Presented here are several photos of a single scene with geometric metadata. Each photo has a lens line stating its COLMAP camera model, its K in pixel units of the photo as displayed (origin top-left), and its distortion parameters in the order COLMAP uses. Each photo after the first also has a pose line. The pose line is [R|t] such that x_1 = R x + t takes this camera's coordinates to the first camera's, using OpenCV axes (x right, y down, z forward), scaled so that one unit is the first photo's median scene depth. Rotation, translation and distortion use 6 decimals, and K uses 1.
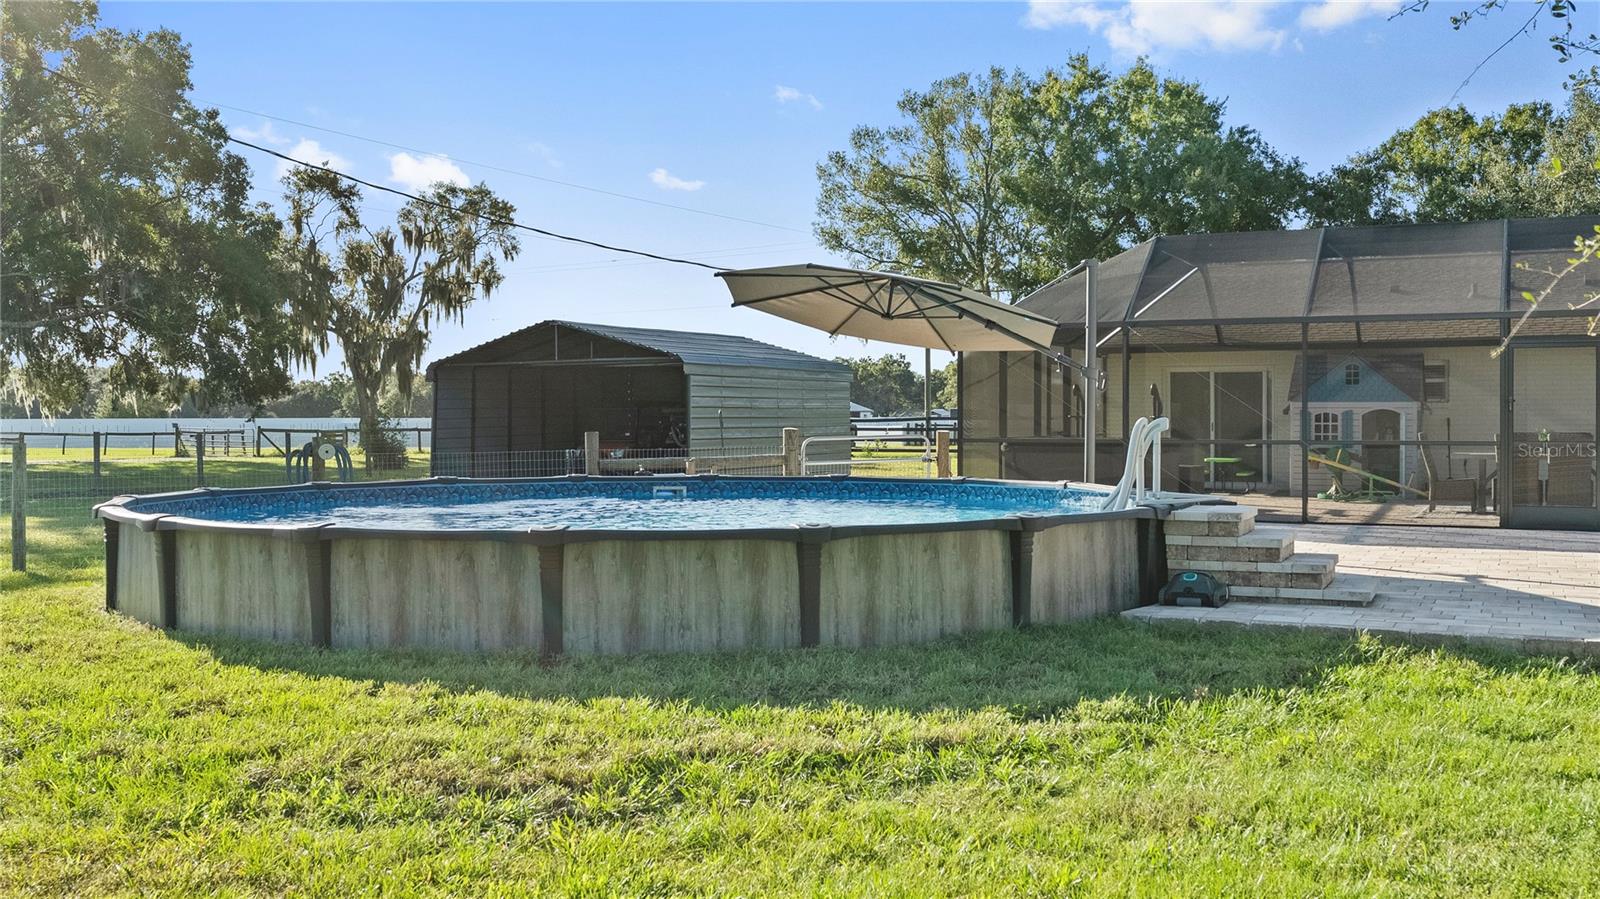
lens RADIAL K [[1547.8, 0, 837.3], [0, 1547.8, 442.1], [0, 0, 1]] dist [0.006903, 0.010769]
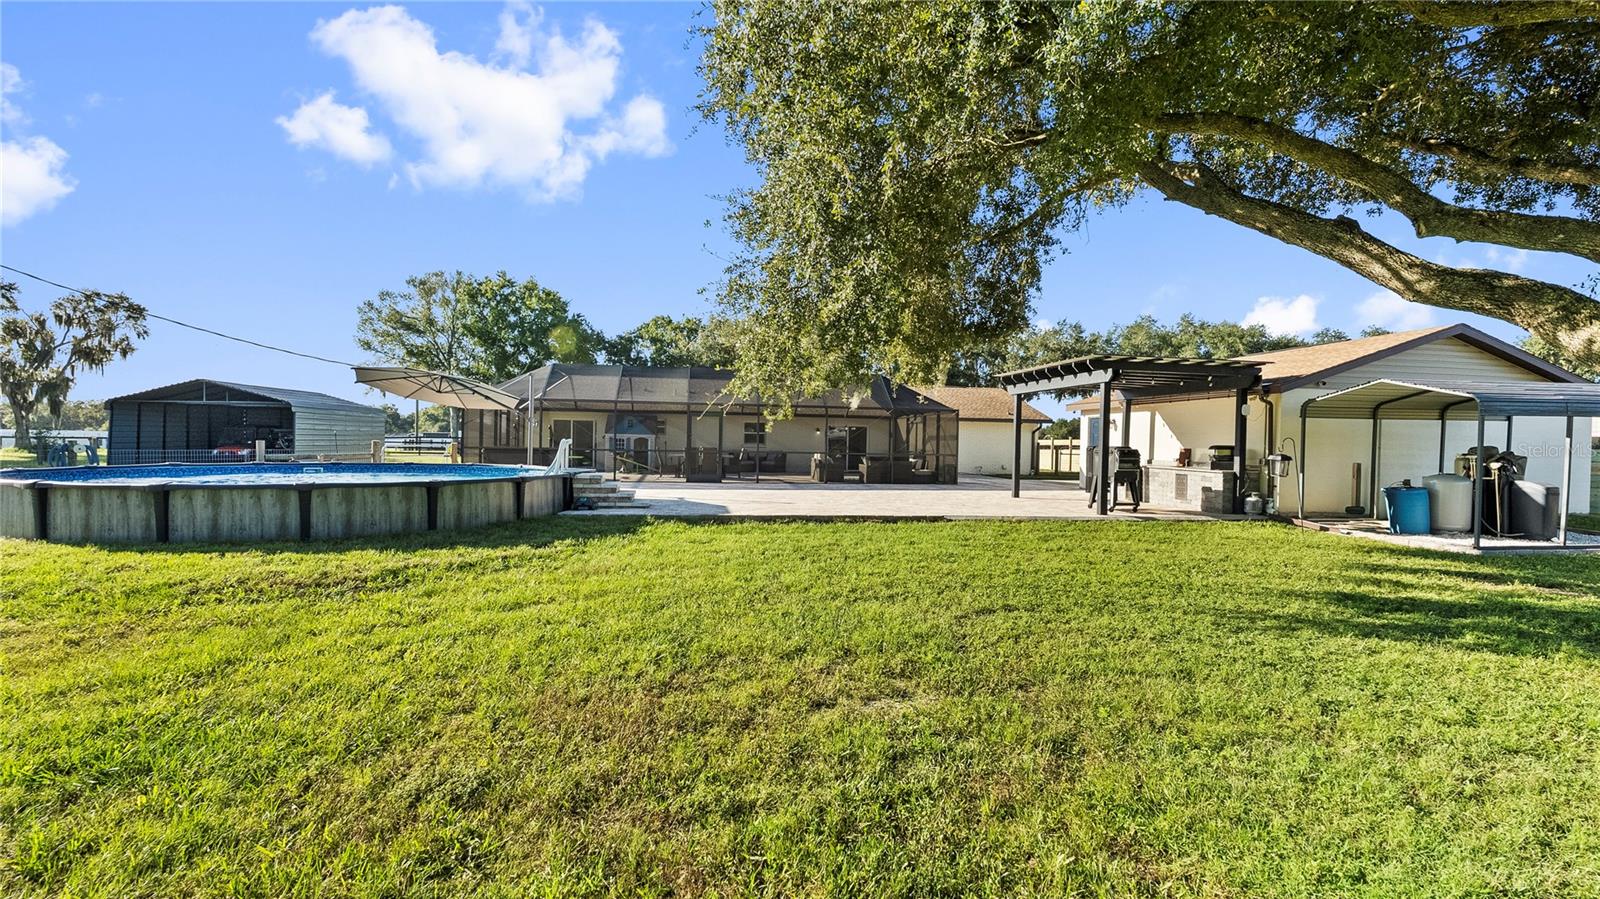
lens RADIAL K [[683.0, 0, 796.0], [0, 683.0, 445.1], [0, 0, 1]] dist [-0.000638, 0.000093]
pose [[0.839591, 0.014565, 0.543024, -0.029711], [-0.009901, 0.999885, -0.011511, 0.001291], [-0.543129, 0.004288, 0.839638, -0.051481]]
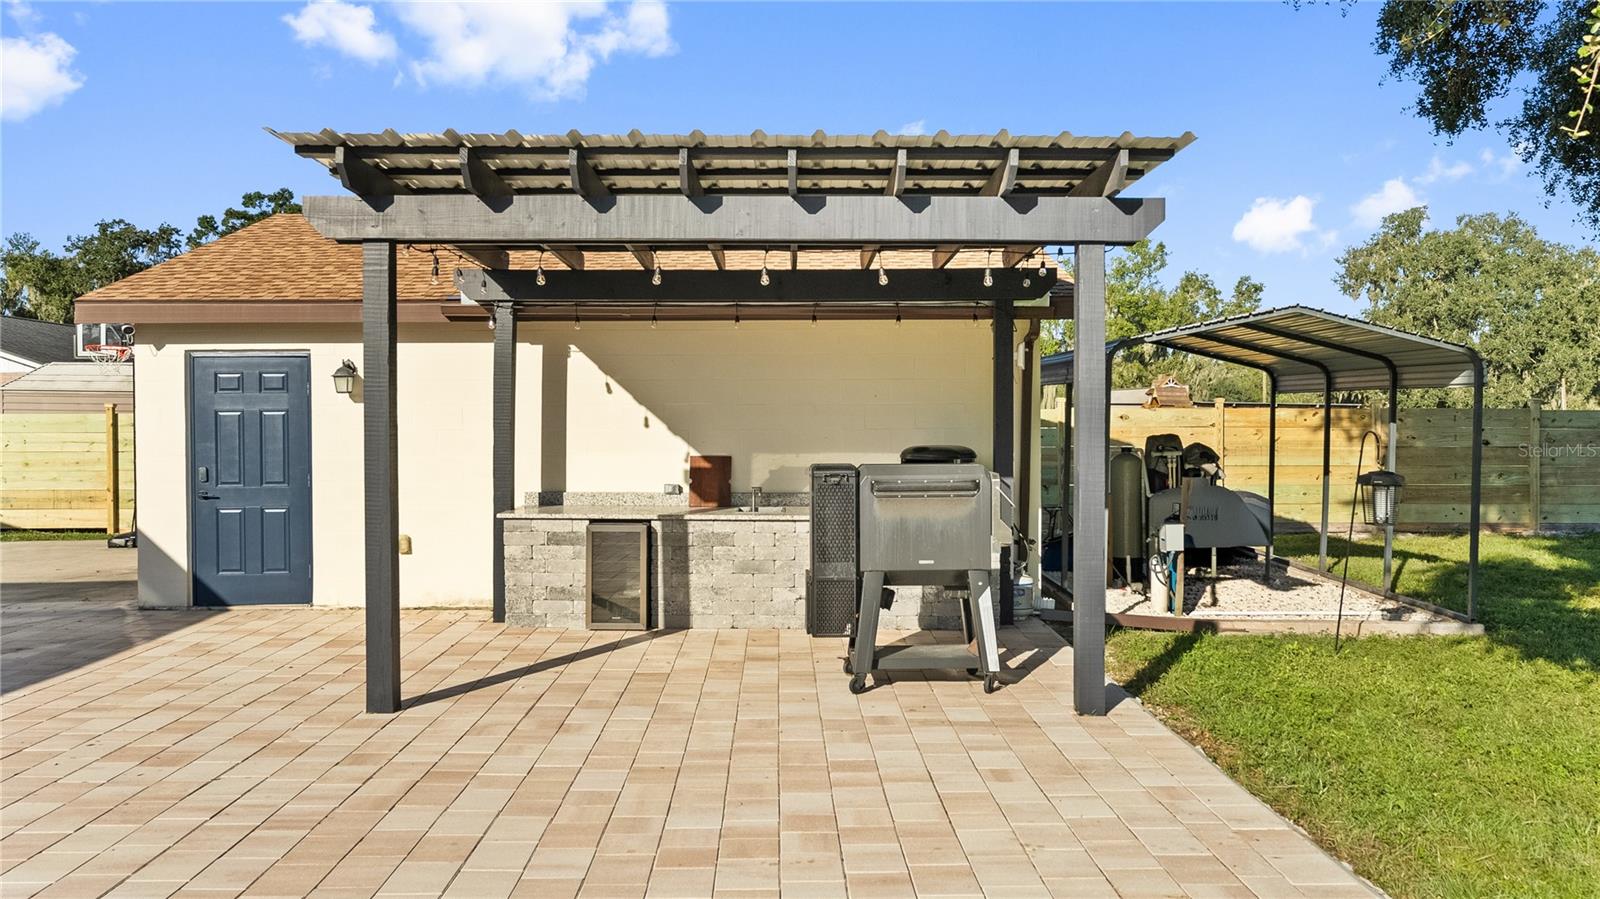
lens RADIAL K [[1282.4, 0, 800.0], [0, 1282.4, 449.5], [0, 0, 1]] dist [-0.001892, -0.000792]
pose [[-0.421905, -0.016479, 0.906490, 0.164666], [0.021253, 0.999380, 0.028060, -0.014489], [-0.906391, 0.031104, -0.421293, 0.316347]]
